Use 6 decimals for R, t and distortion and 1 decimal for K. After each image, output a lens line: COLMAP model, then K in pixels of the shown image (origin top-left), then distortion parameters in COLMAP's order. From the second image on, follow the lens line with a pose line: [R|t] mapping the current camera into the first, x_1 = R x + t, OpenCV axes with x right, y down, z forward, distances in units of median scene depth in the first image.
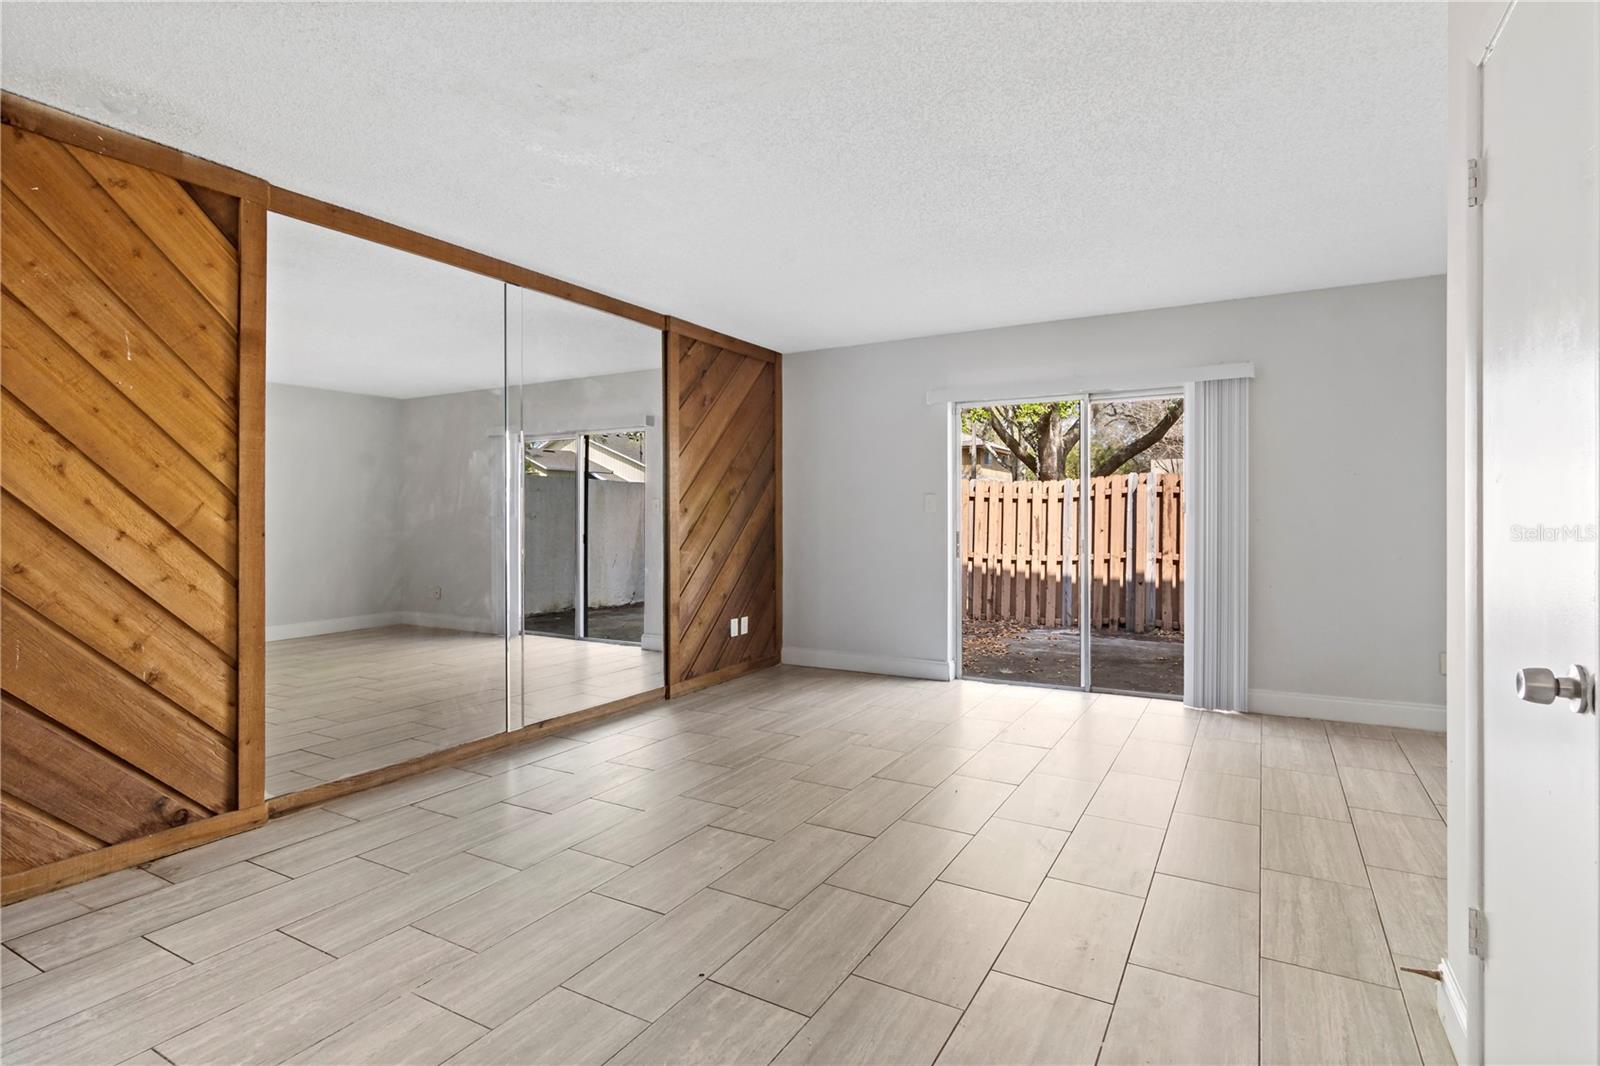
lens RADIAL K [[795.7, 0, 808.2], [0, 795.7, 523.1], [0, 0, 1]] dist [-0.001172, 0.002469]
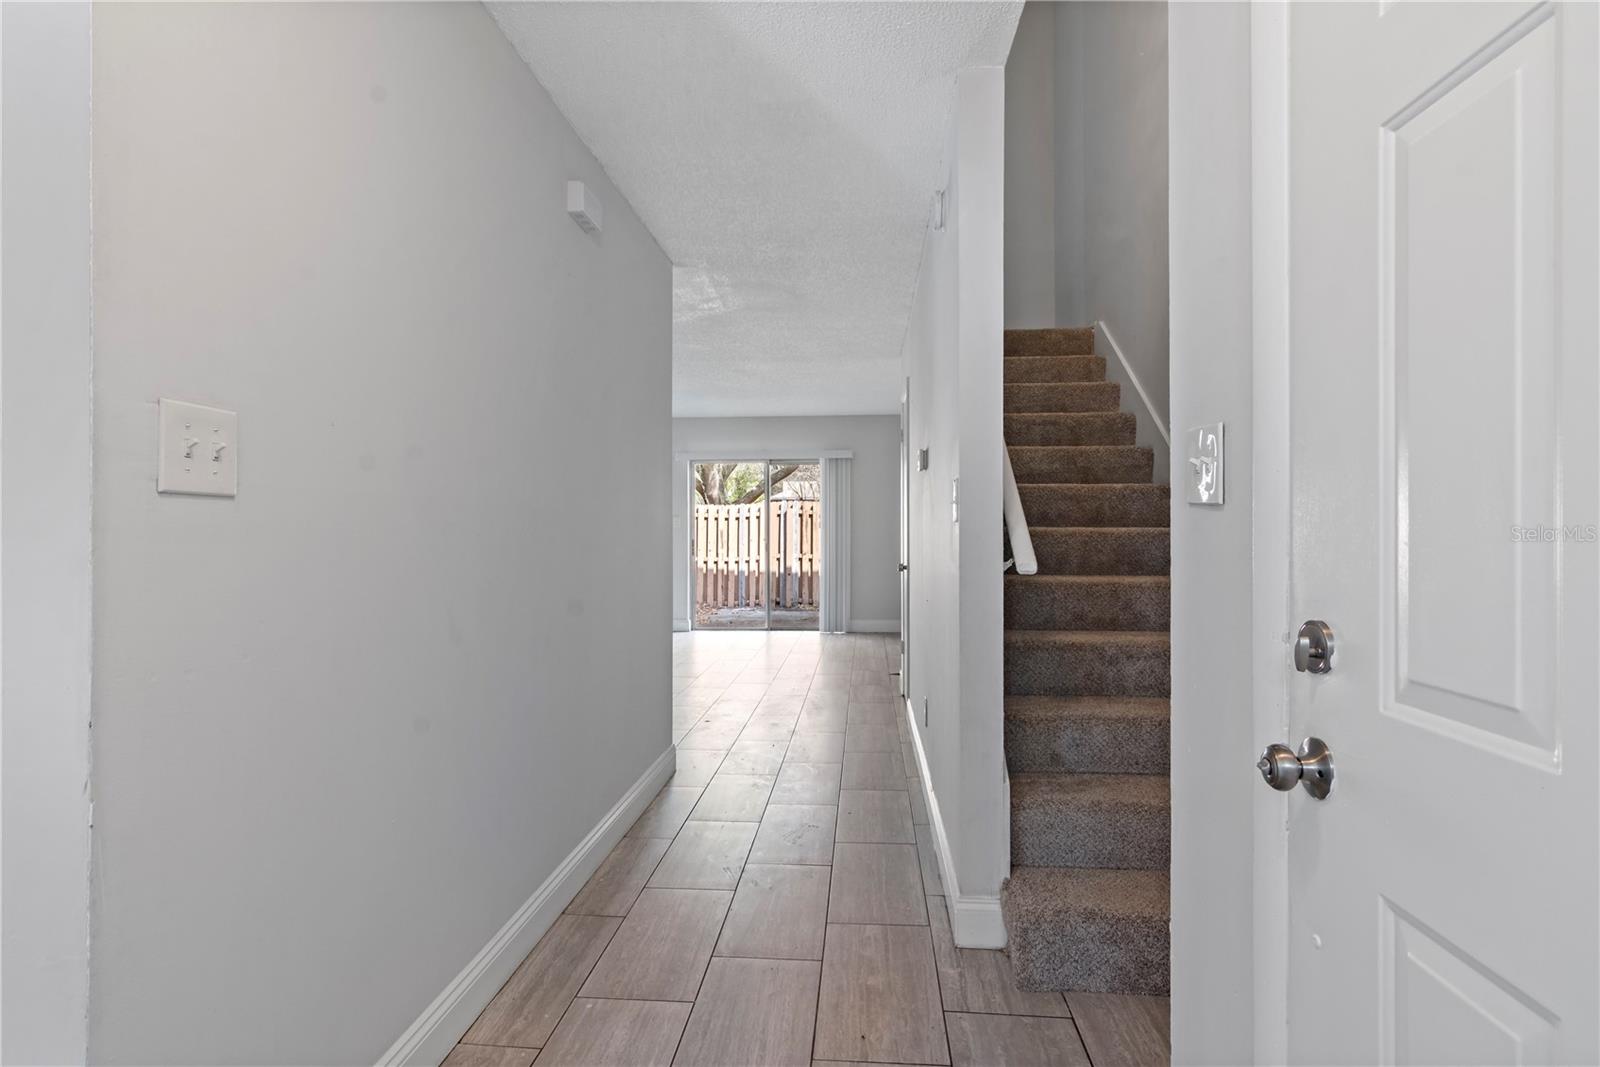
lens RADIAL K [[795.7, 0, 805.1], [0, 795.7, 533.7], [0, 0, 1]] dist [-0.001172, 0.002469]
pose [[0.904559, -0.000993, 0.426348, -0.308671], [0.001543, 0.999998, -0.000945, 0.000248], [-0.426347, 0.001512, 0.904559, -0.586557]]
